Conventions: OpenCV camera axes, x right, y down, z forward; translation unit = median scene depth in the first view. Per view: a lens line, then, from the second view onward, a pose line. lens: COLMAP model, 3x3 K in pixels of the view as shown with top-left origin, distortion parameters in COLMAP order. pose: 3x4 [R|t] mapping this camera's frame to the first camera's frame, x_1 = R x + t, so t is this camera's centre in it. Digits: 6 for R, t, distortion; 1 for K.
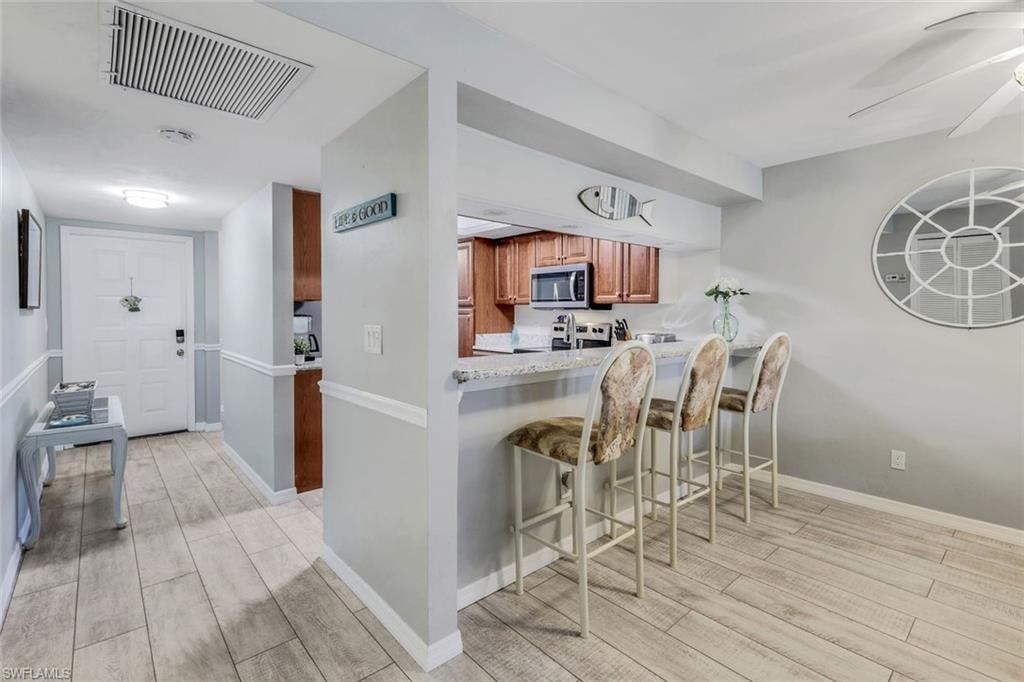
lens RADIAL K [[468.2, 0, 511.1], [0, 468.2, 320.9], [0, 0, 1]] dist [0.002599, -0.000139]
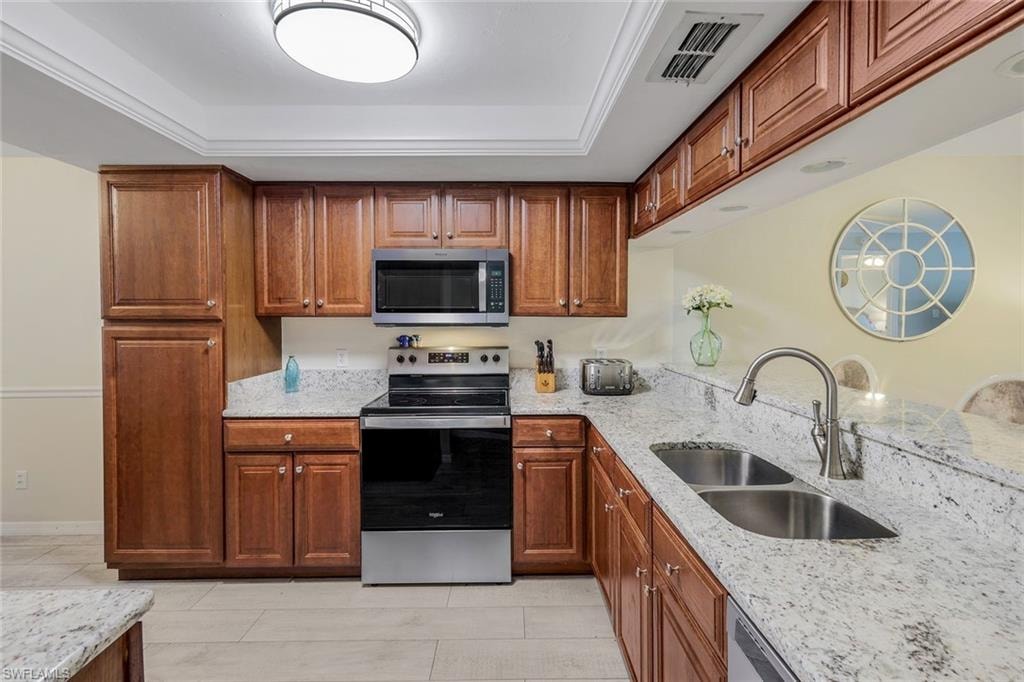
lens RADIAL K [[468.2, 0, 511.1], [0, 468.2, 320.9], [0, 0, 1]] dist [0.002599, -0.000139]
pose [[0.653393, -0.016135, 0.756847, -0.432009], [0.019296, 0.999803, 0.004656, -0.051474], [-0.756773, 0.011562, 0.653576, 0.903382]]
